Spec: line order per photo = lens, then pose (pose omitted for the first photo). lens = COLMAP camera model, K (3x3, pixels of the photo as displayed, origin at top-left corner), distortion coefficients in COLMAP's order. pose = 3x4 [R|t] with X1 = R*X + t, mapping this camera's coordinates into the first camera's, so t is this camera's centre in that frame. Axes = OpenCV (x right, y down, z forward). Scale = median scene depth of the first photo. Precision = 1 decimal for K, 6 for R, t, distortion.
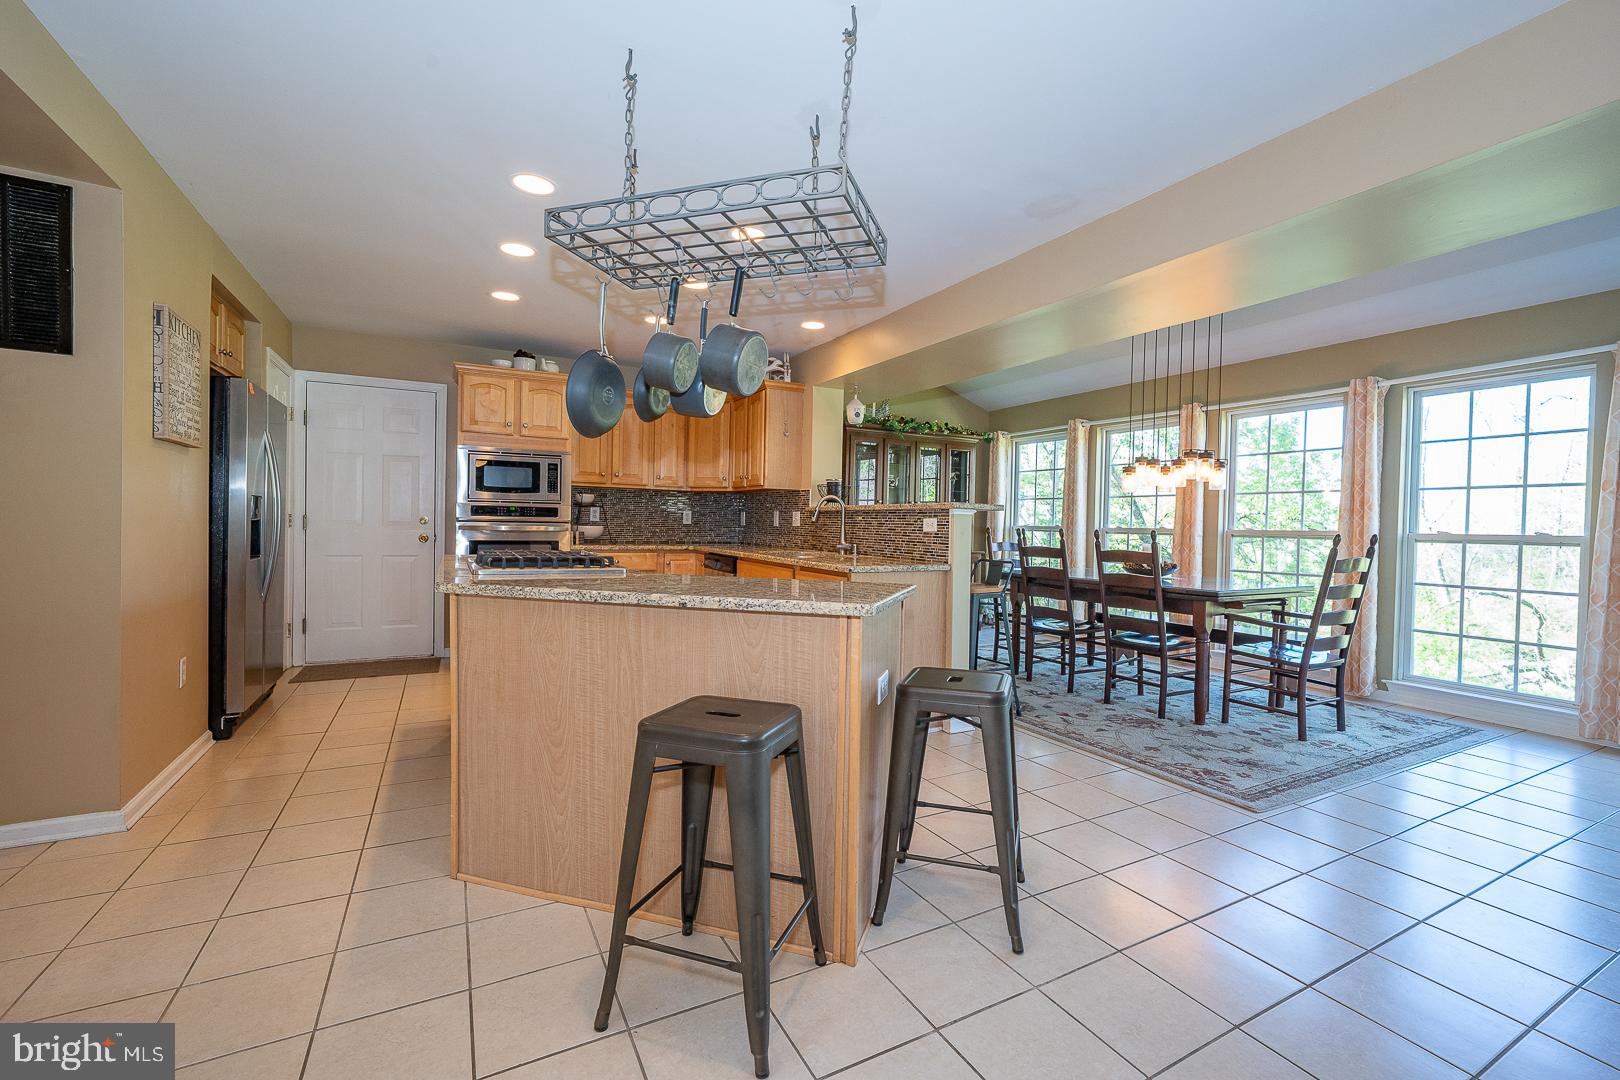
lens RADIAL K [[683.7, 0, 813.2], [0, 683.7, 533.2], [0, 0, 1]] dist [0.002937, 0.001916]
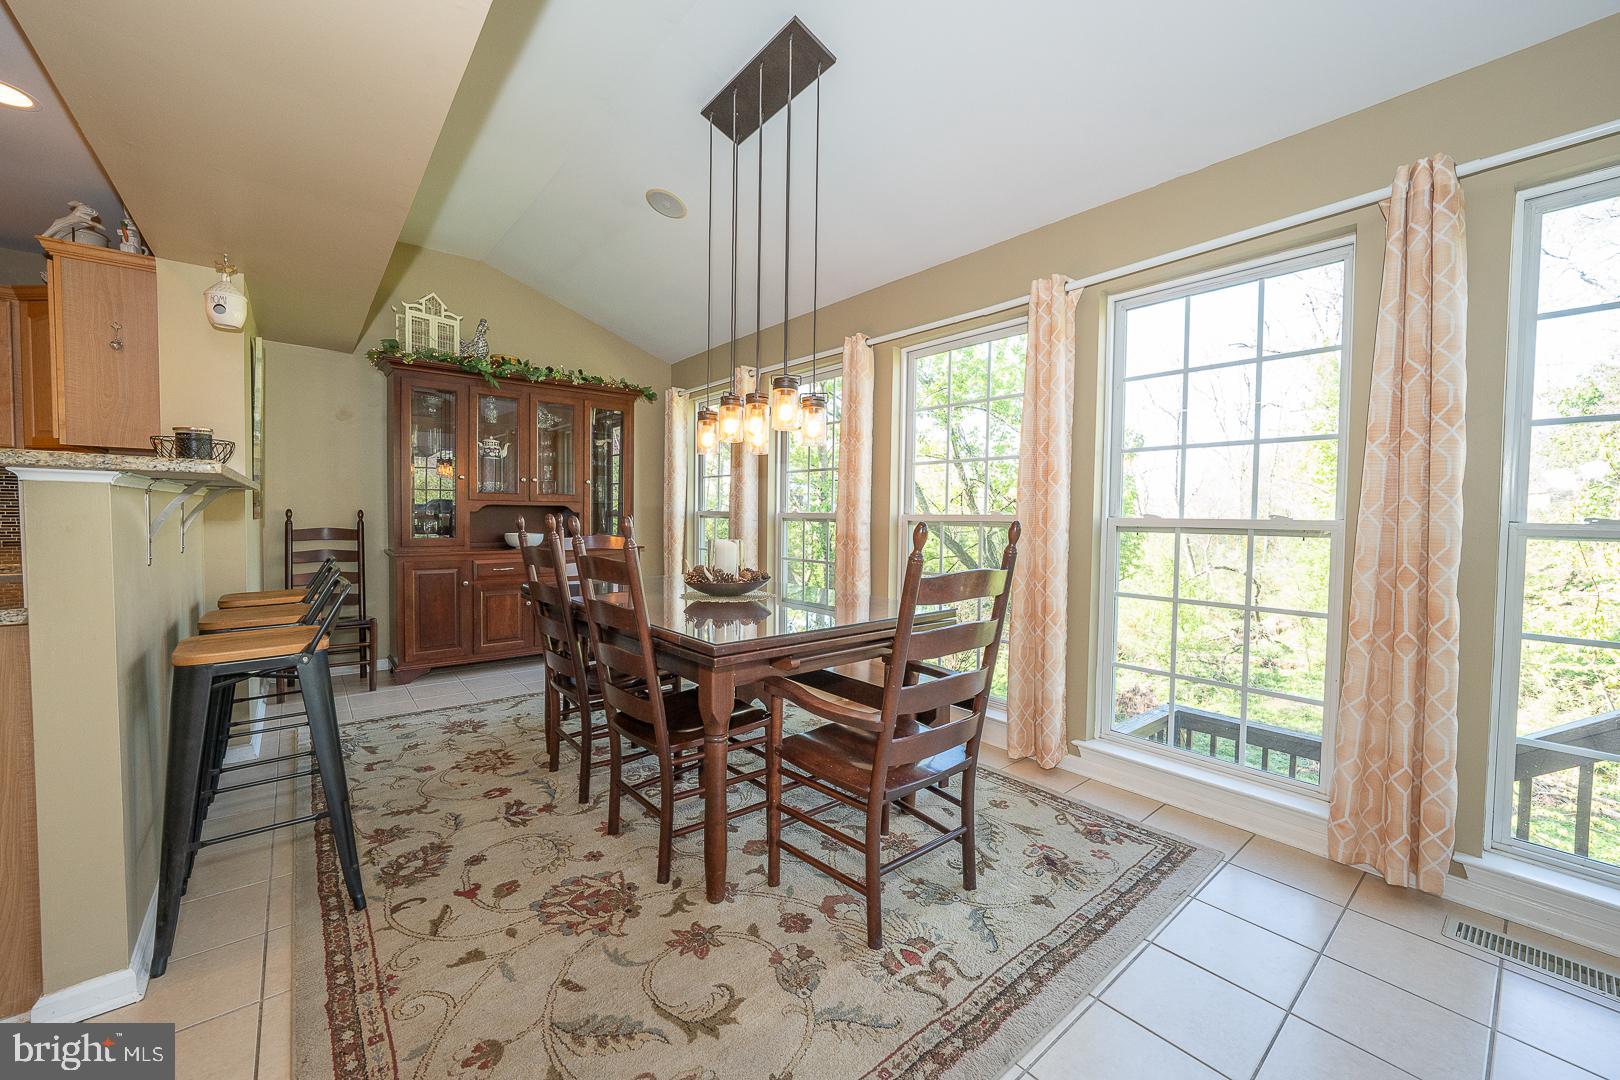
lens RADIAL K [[626.7, 0, 815.2], [0, 626.7, 537.7], [0, 0, 1]] dist [-0.010897, 0.002515]
pose [[0.980617, -0.013968, 0.195436, 0.498212], [0.008844, 0.999595, 0.027067, -0.000025], [-0.195735, -0.024814, 0.980343, 0.489842]]
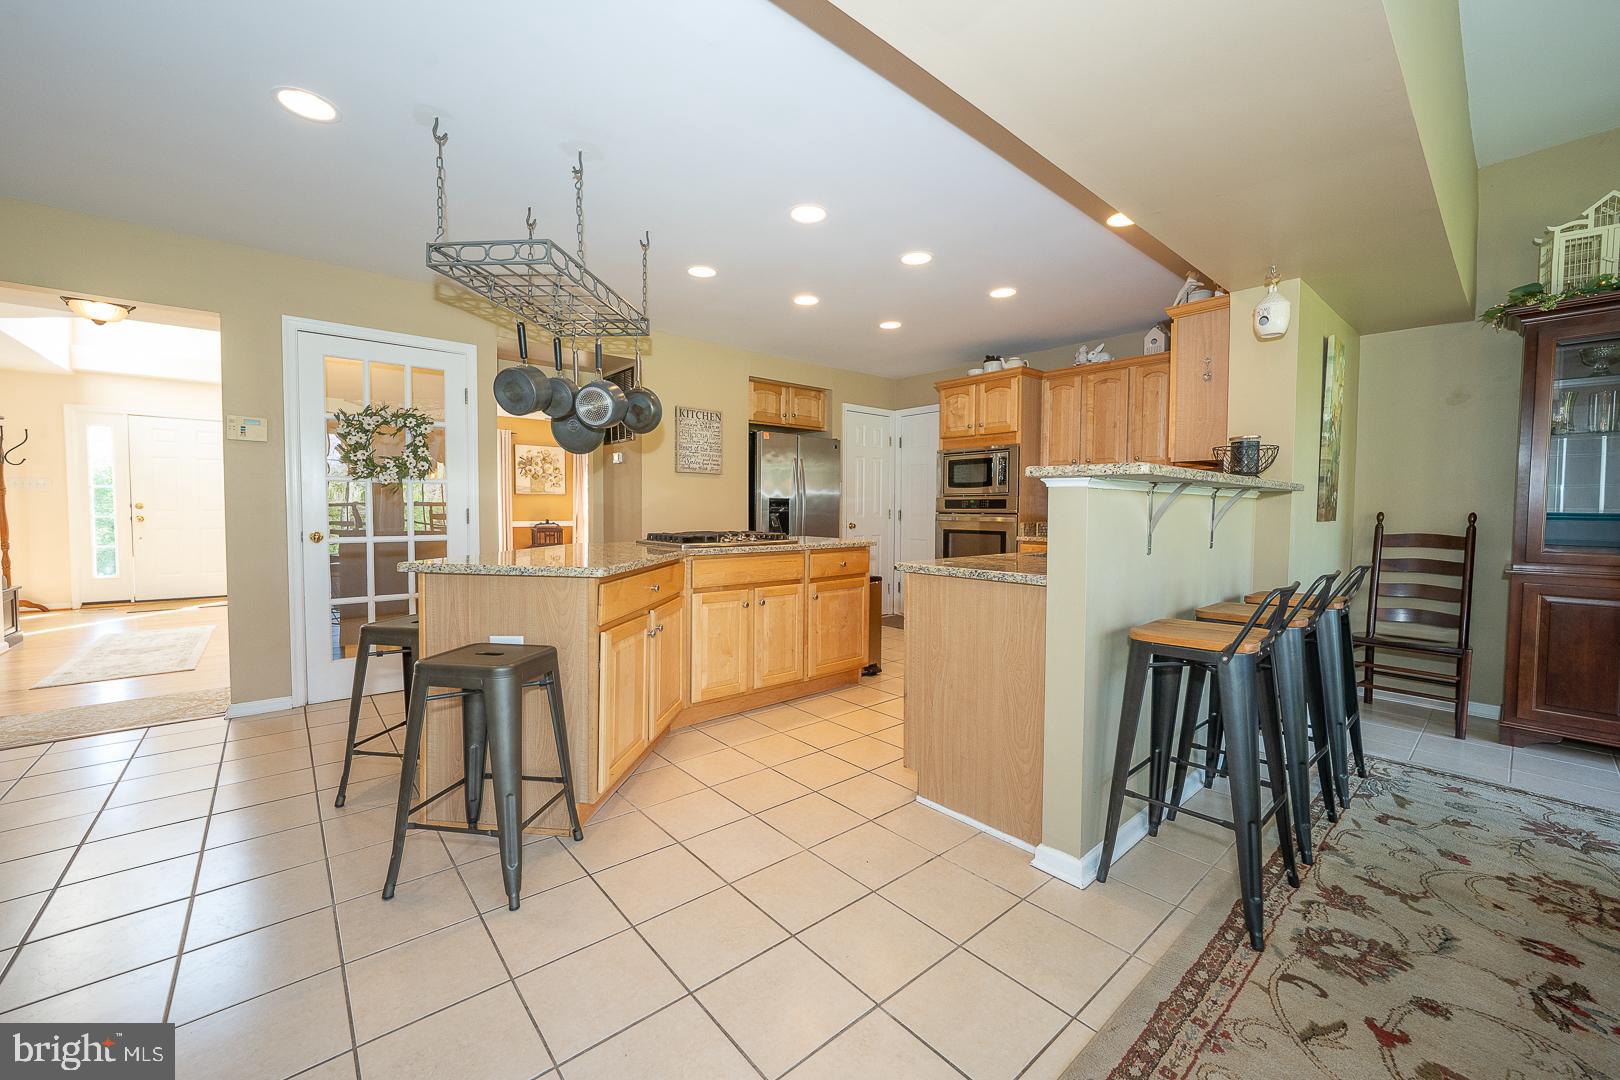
lens RADIAL K [[626.7, 0, 810.9], [0, 626.7, 536.3], [0, 0, 1]] dist [-0.010897, 0.002515]
pose [[0.205974, 0.023736, -0.978270, 0.579910], [-0.018600, 0.999620, 0.020338, 0.005876], [0.978381, 0.014007, 0.206337, 0.604818]]
